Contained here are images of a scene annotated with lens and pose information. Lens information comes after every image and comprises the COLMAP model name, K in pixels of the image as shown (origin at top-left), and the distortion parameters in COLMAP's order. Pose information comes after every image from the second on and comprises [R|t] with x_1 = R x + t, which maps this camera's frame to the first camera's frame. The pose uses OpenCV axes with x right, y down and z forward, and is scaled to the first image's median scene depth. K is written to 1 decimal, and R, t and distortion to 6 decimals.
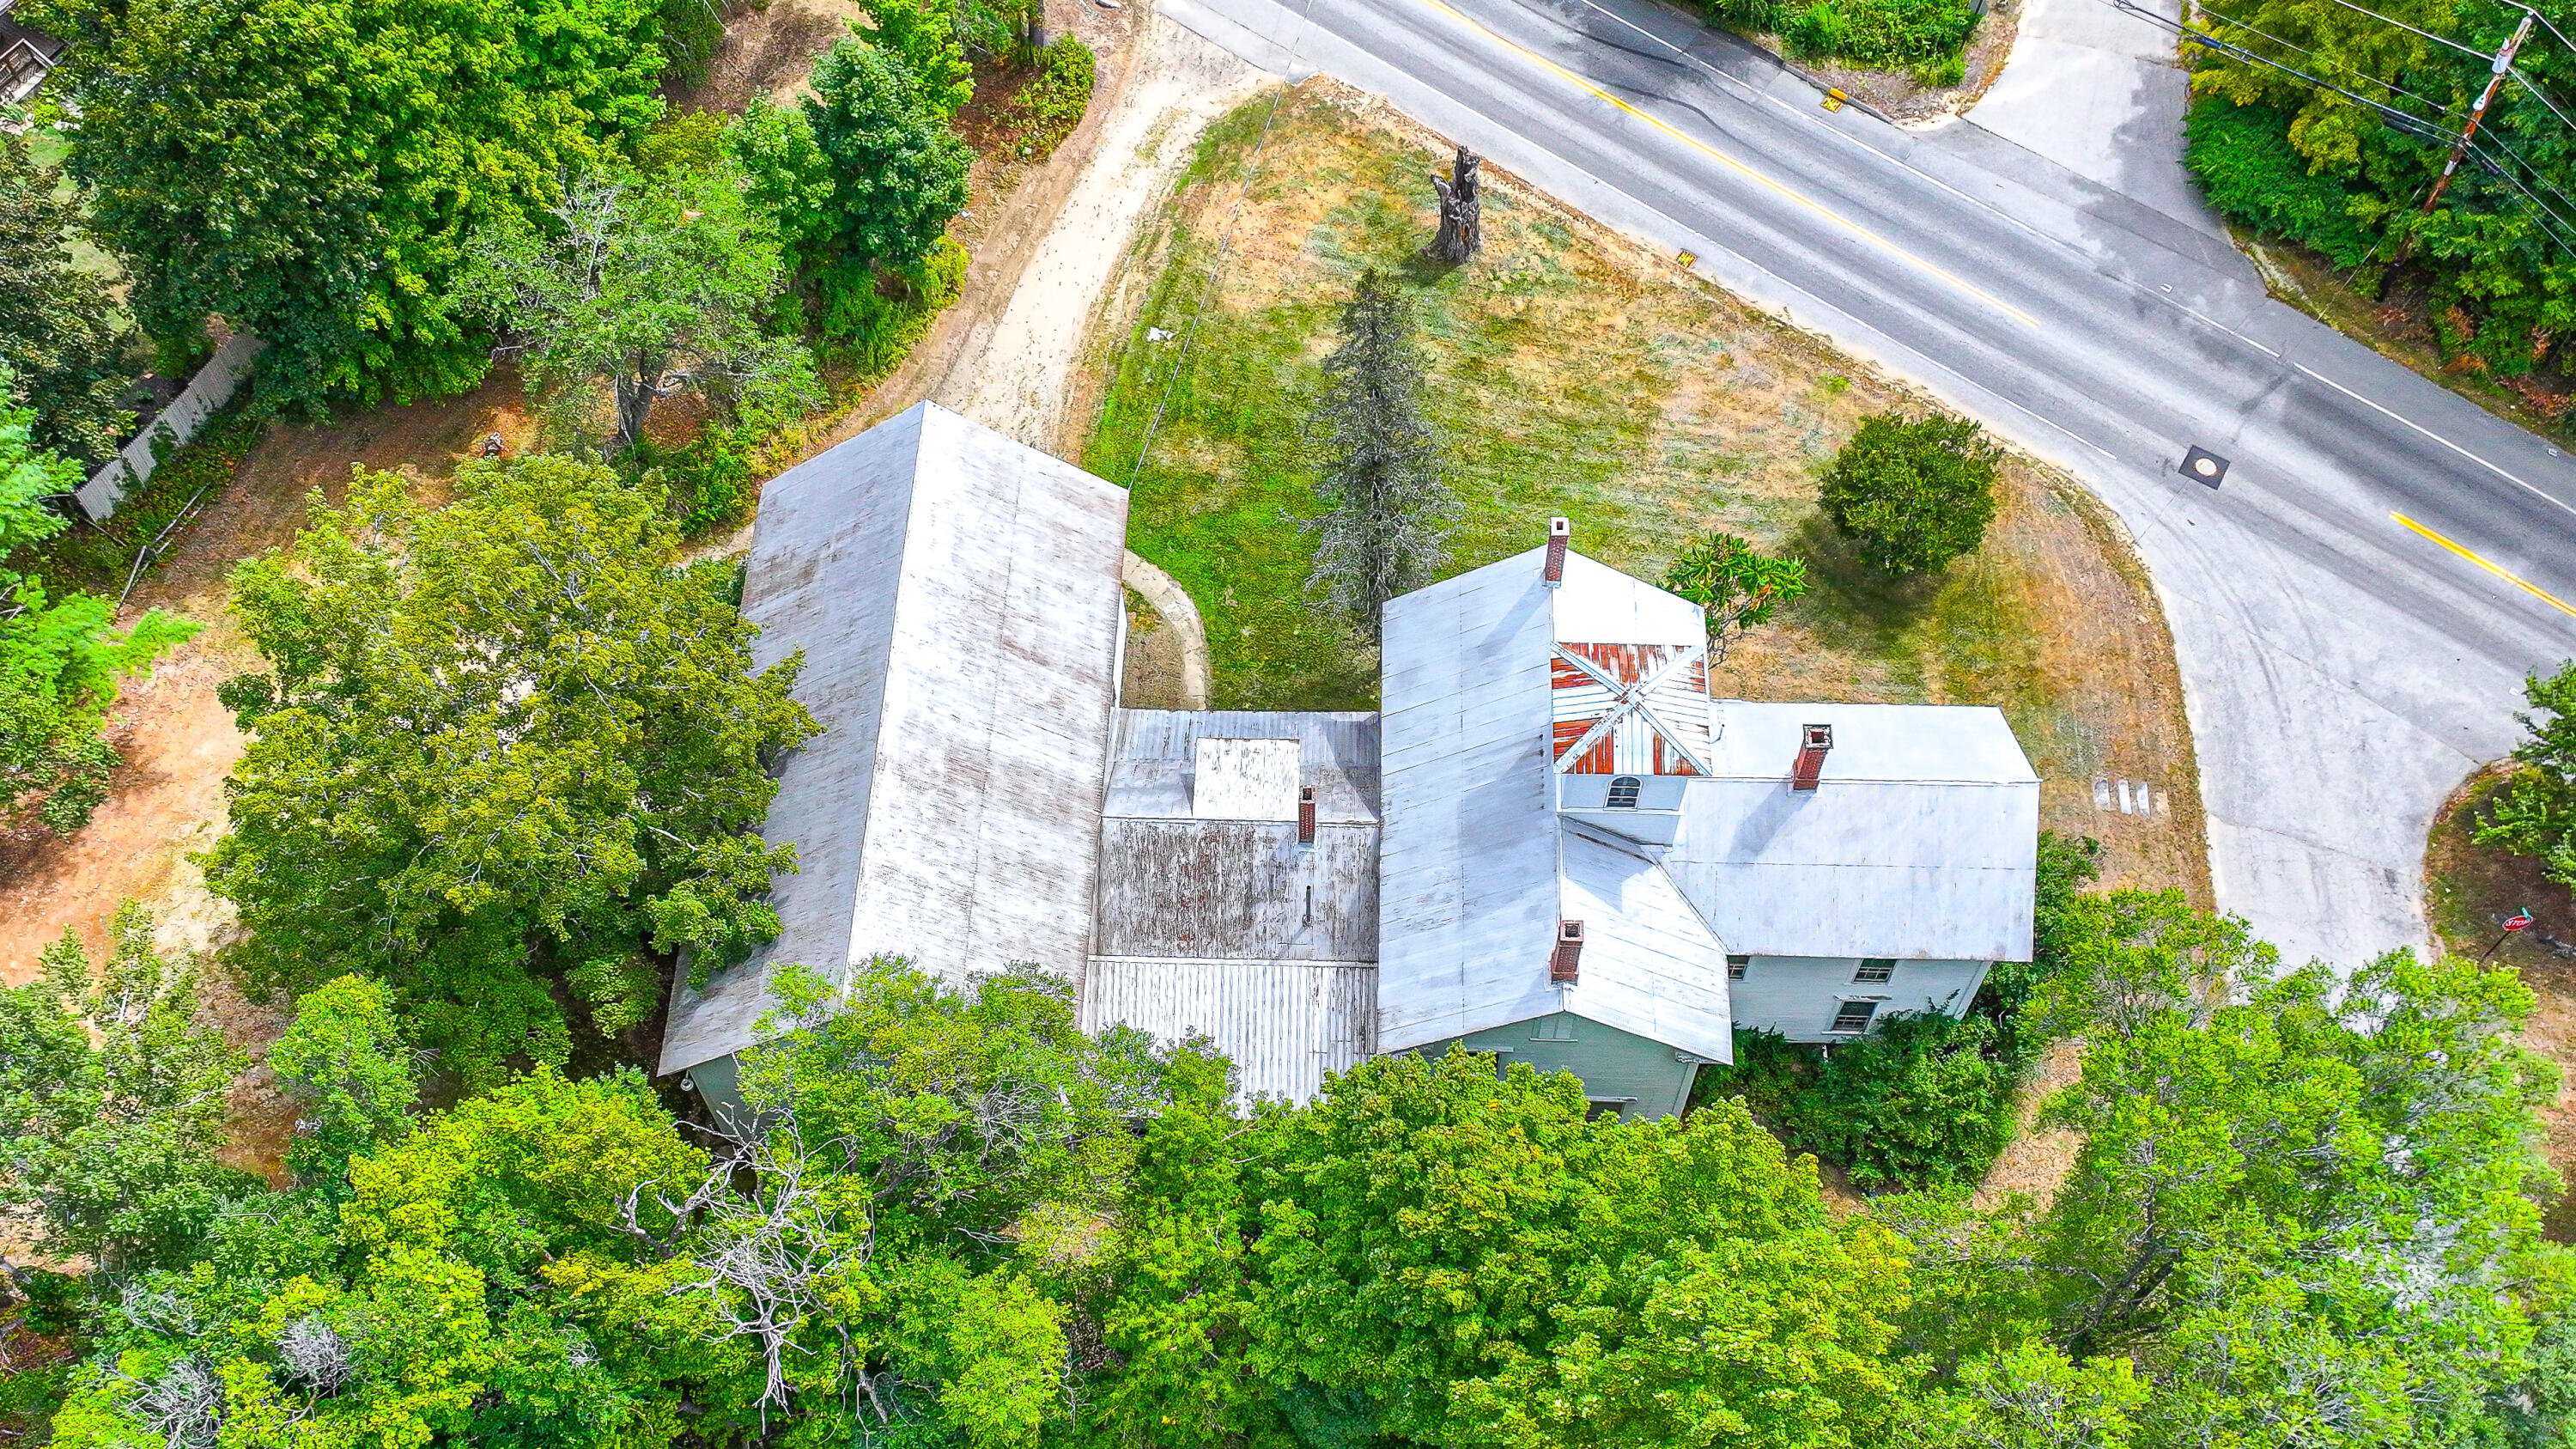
lens RADIAL K [[2483.8, 0, 1256.0], [0, 2483.8, 851.6], [0, 0, 1]] dist [0.002818, 0.003763]
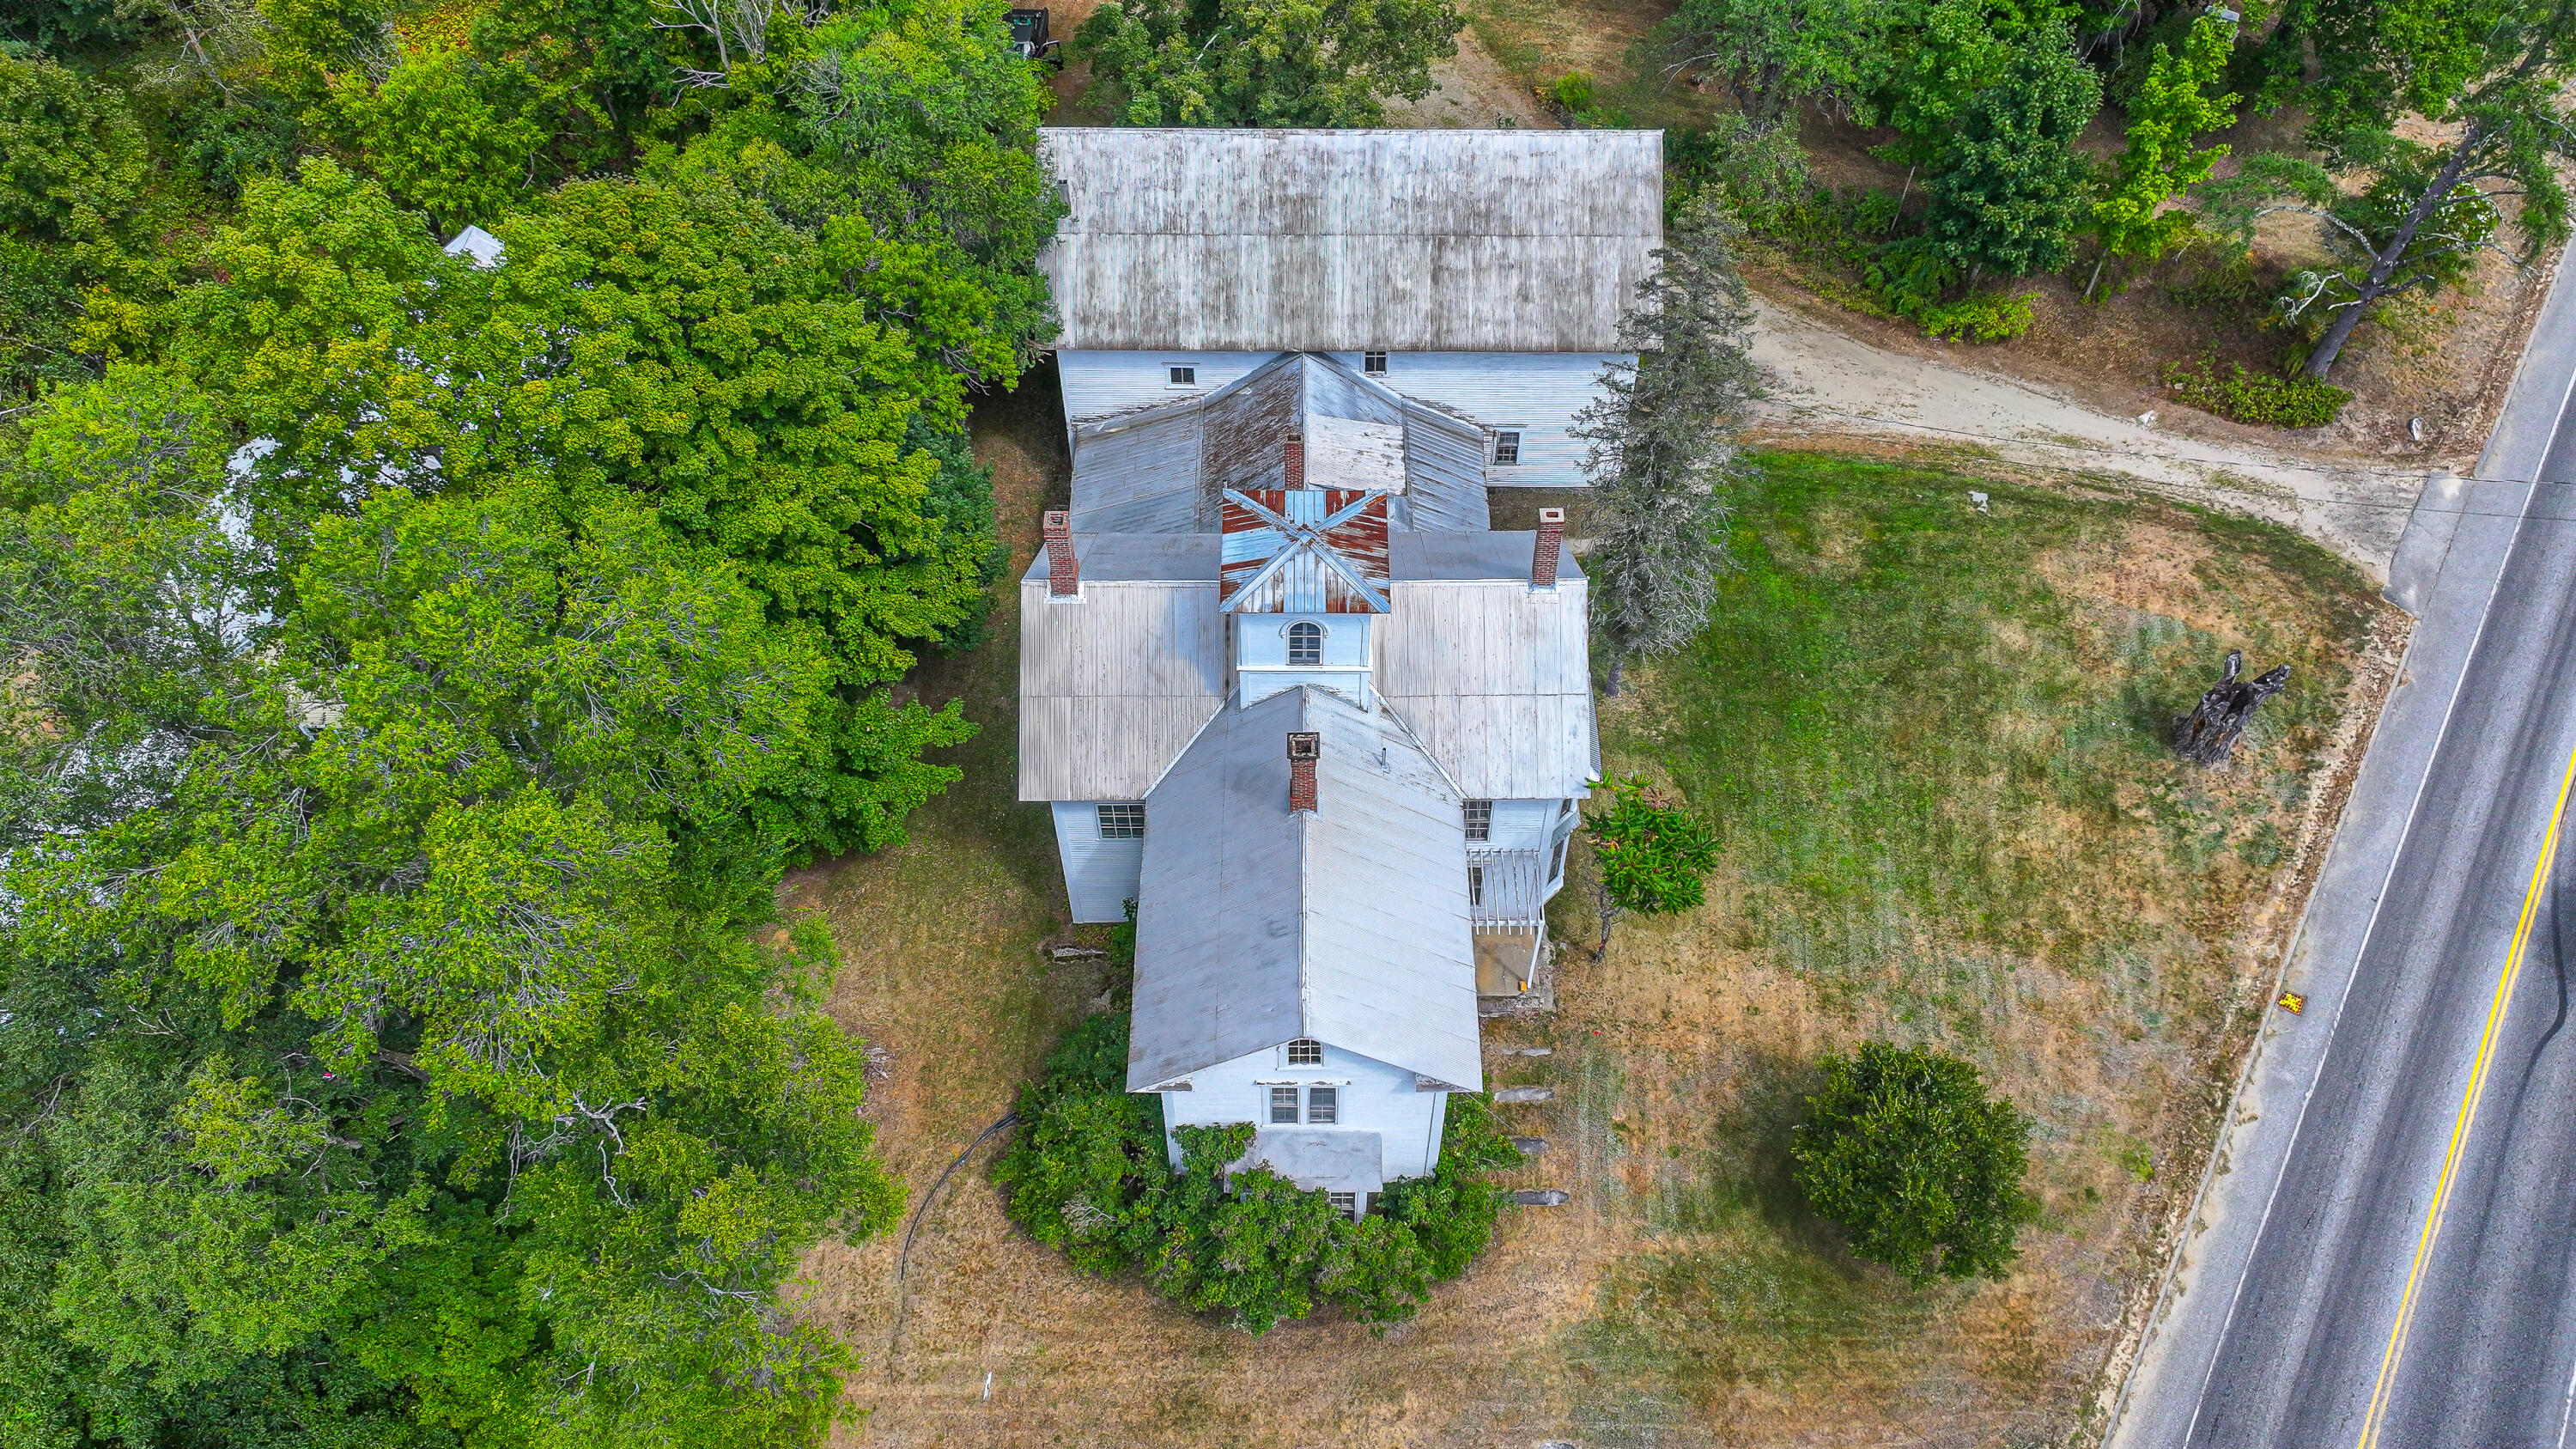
lens RADIAL K [[1823.0, 0, 1302.7], [0, 1823.0, 722.3], [0, 0, 1]] dist [0.002550, -0.000023]
pose [[0.034473, 0.799816, -0.599254, 0.464405], [-0.873416, 0.315547, 0.370911, -0.220190], [0.485754, 0.510611, 0.709450, 0.418539]]
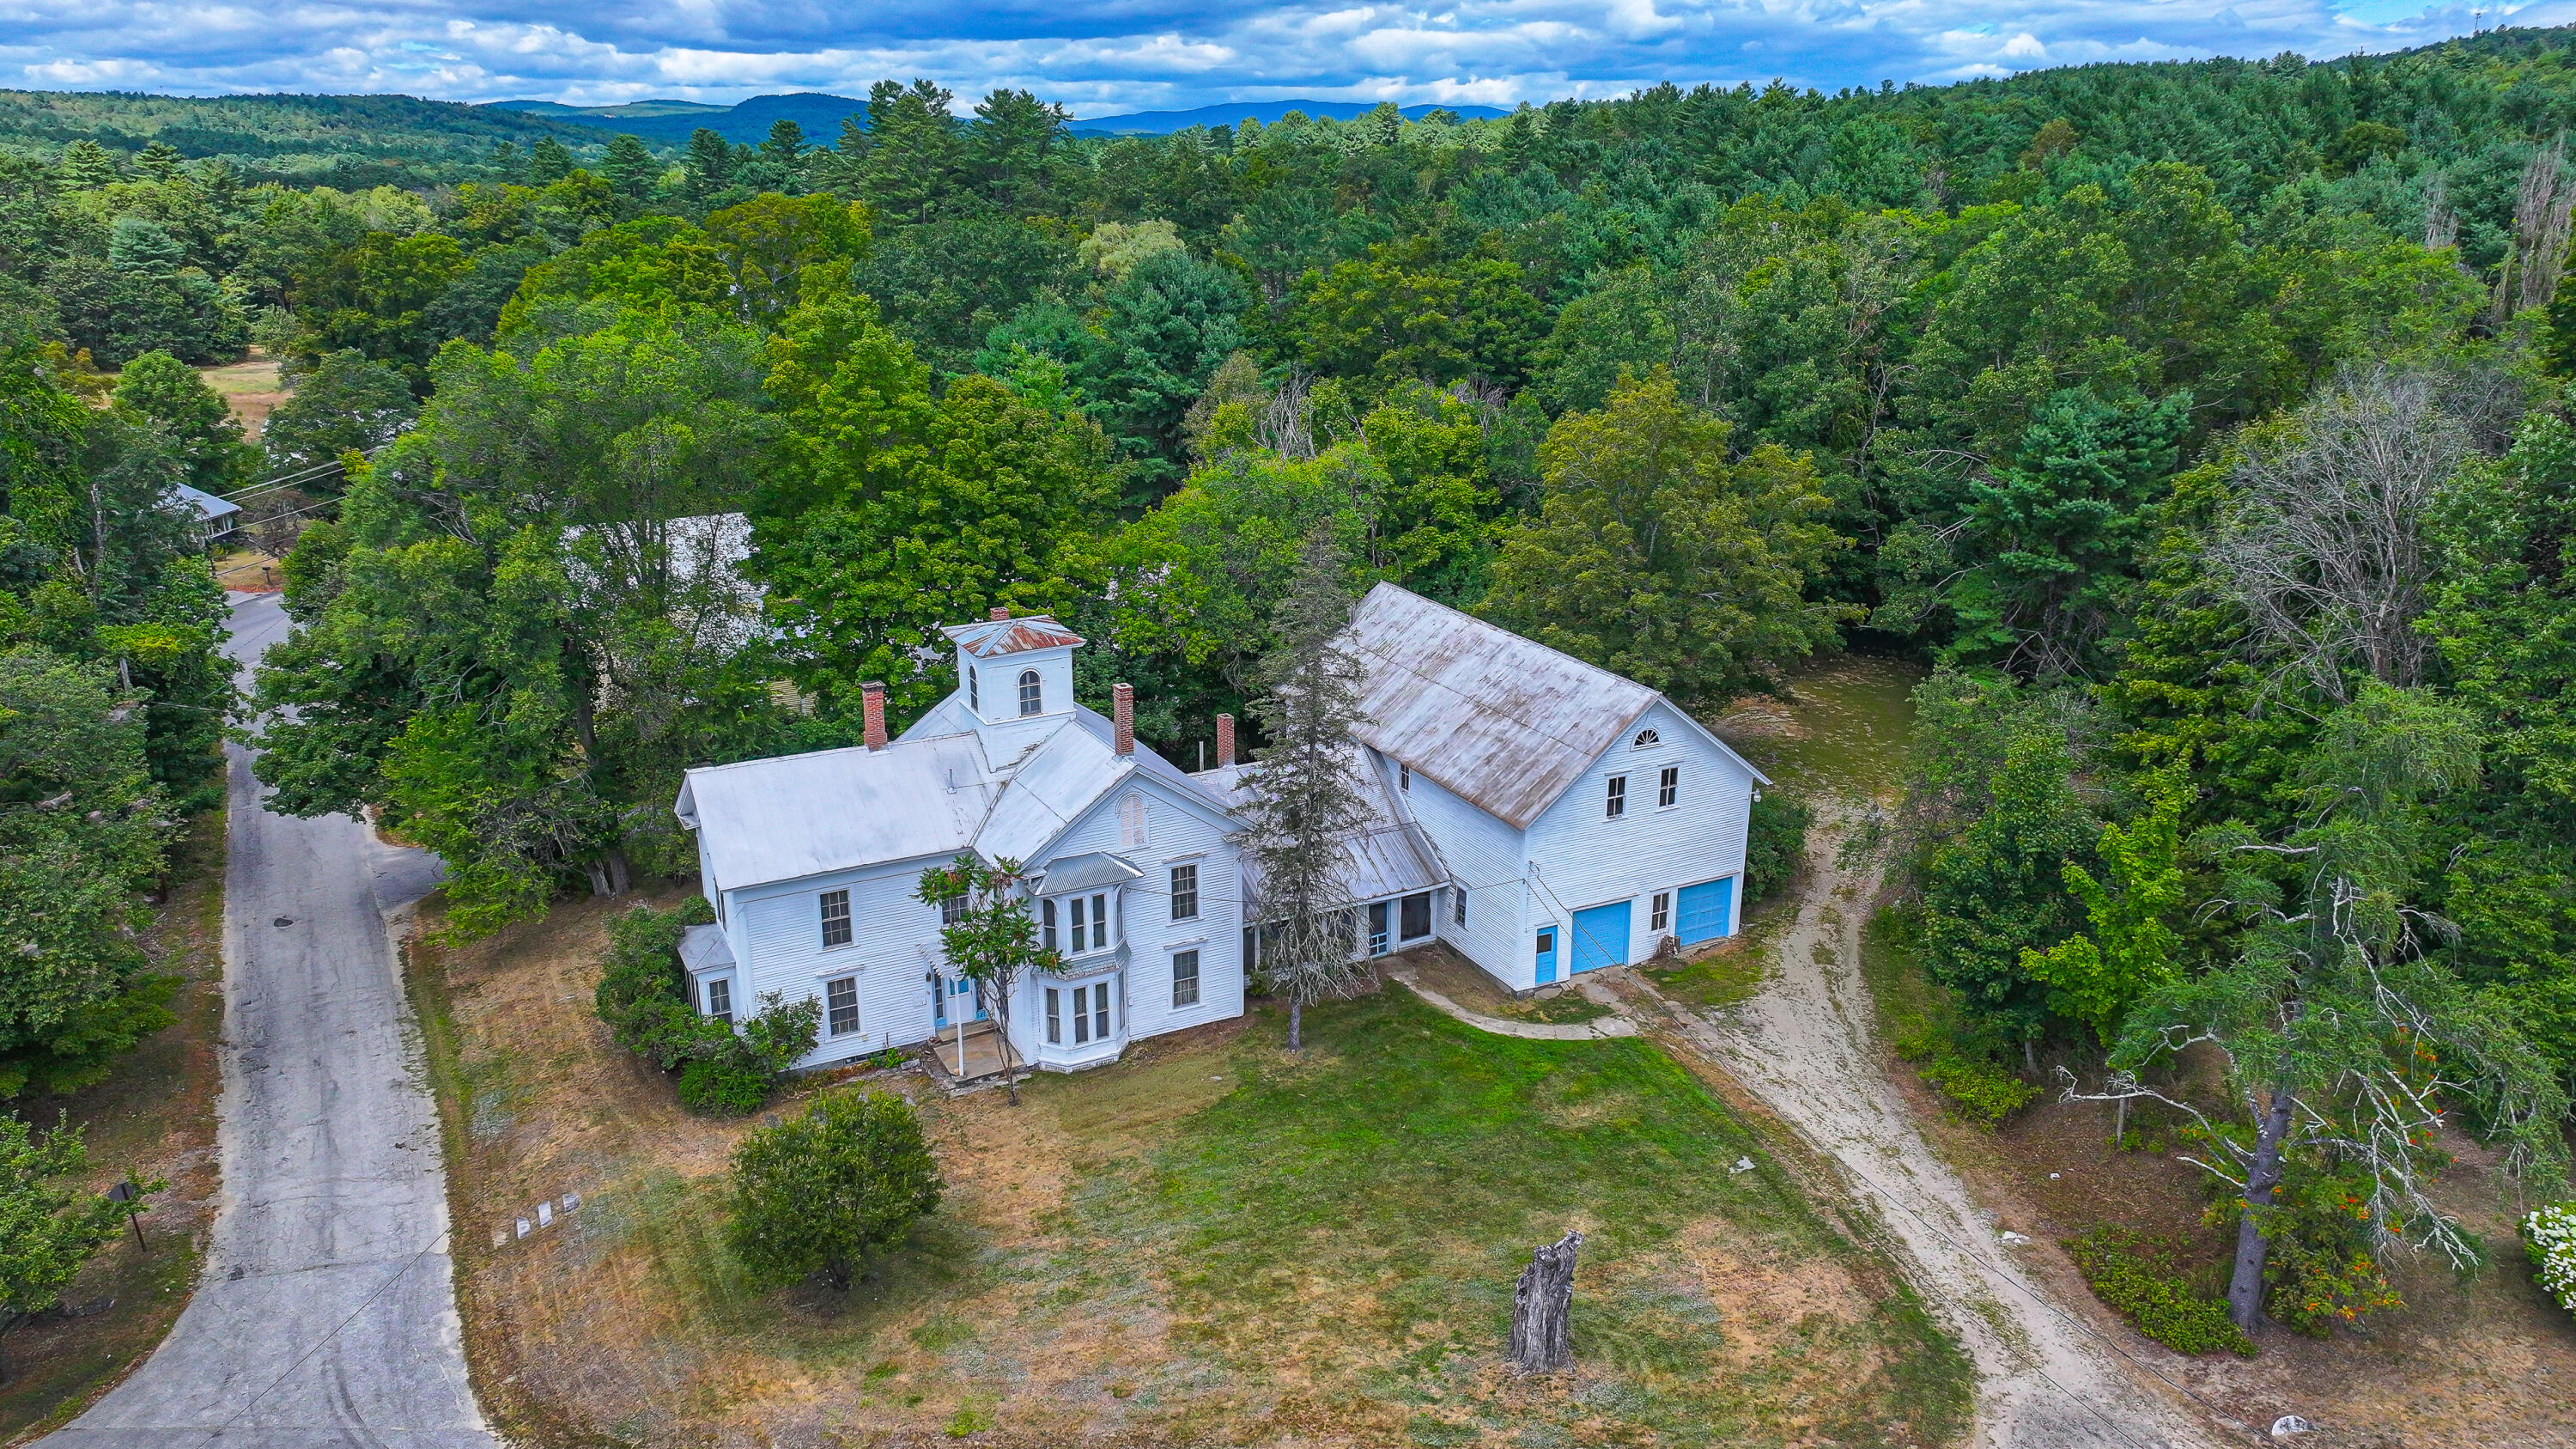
lens RADIAL K [[1813.9, 0, 1297.9], [0, 1813.9, 722.2], [0, 0, 1]] dist [0.004497, 0.005521]
pose [[-0.868573, 0.164570, -0.467437, 0.369262], [-0.426215, 0.233150, 0.874060, -0.743494], [0.252827, 0.958414, -0.132366, 0.924856]]
